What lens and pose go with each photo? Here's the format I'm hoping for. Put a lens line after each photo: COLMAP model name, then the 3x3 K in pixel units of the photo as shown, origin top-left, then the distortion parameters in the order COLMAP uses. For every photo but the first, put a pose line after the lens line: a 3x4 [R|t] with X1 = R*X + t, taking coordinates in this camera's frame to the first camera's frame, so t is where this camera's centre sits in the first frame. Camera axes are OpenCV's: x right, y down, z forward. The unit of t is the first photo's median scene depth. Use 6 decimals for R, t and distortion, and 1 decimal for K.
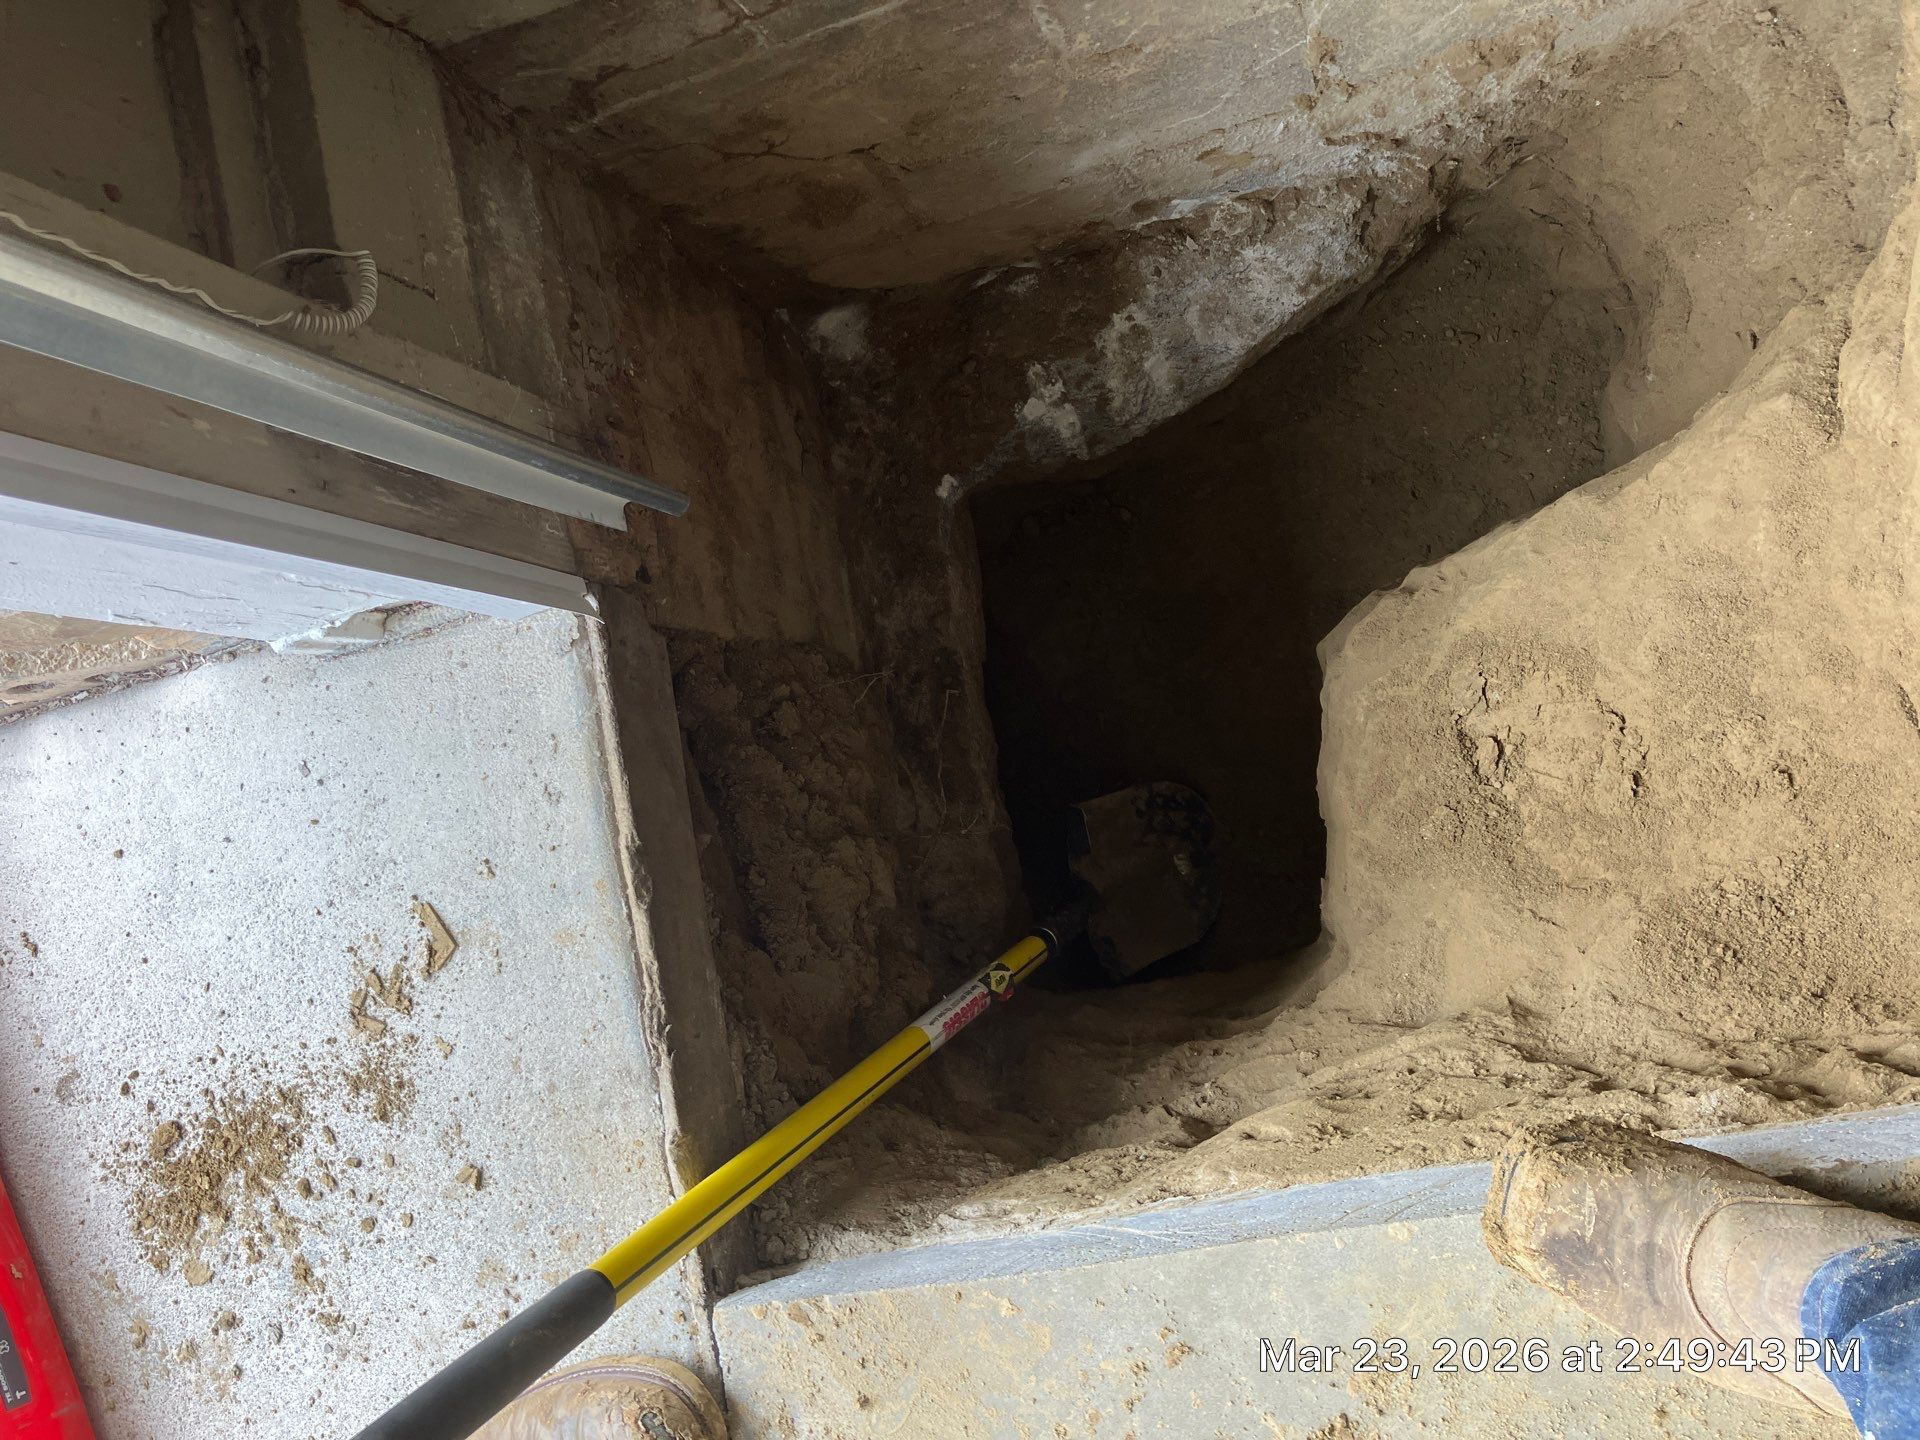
lens RADIAL K [[1452.8, 0, 960.1], [0, 1452.8, 693.1], [0, 0, 1]] dist [0.005510, 0.001555]
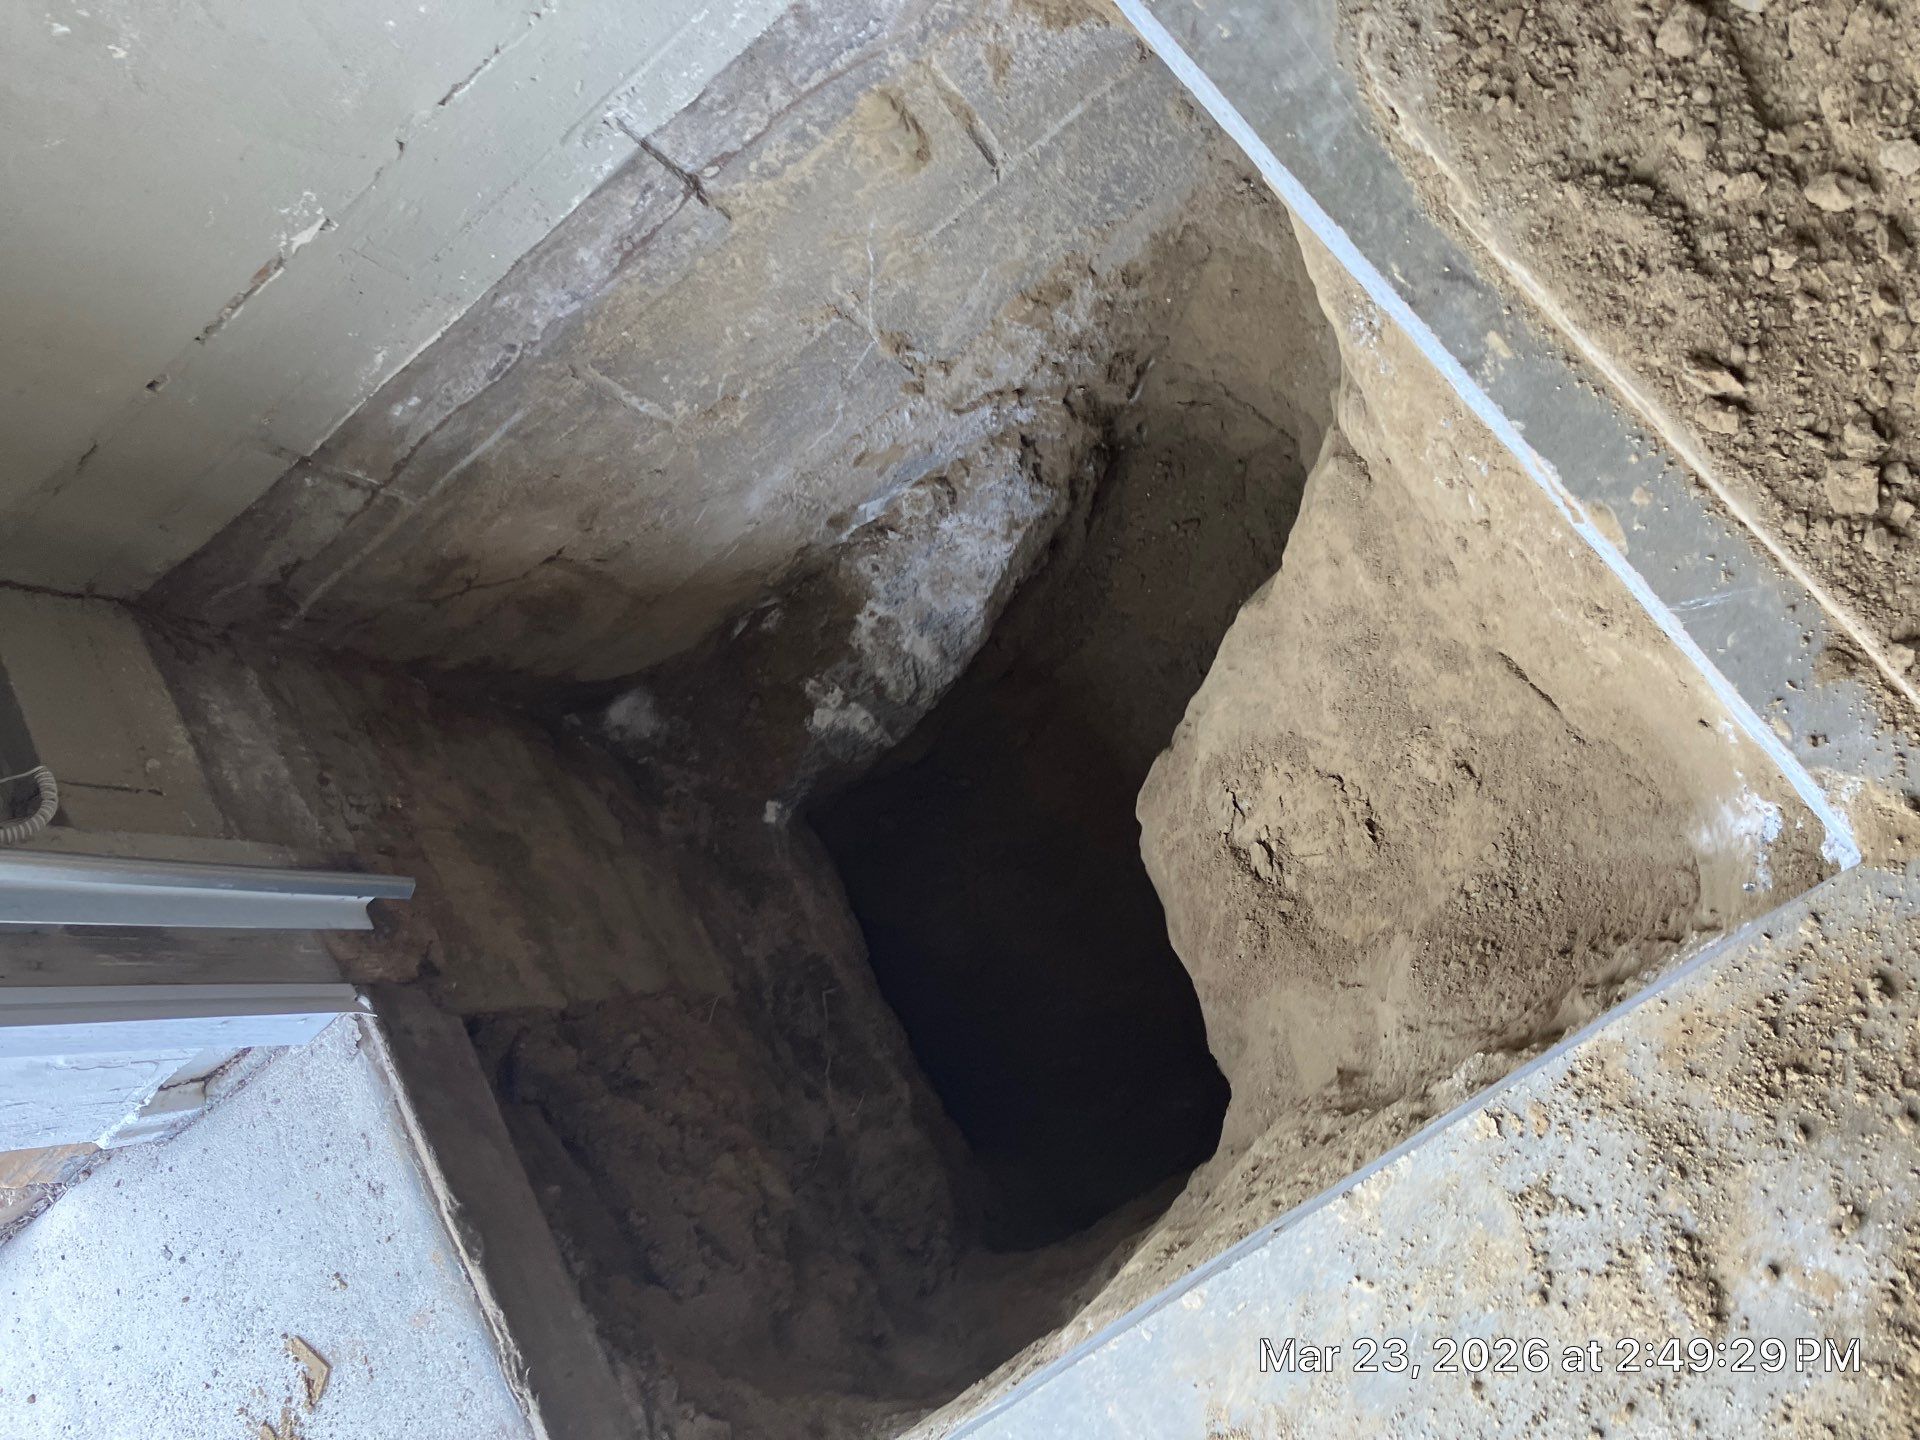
lens RADIAL K [[1435.6, 0, 956.8], [0, 1435.6, 731.9], [0, 0, 1]] dist [0.056207, -0.054894]
pose [[0.937144, -0.348873, -0.007055, 0.222975], [0.338113, 0.912868, -0.228805, 0.139589], [0.086264, 0.212038, 0.973447, -0.060753]]
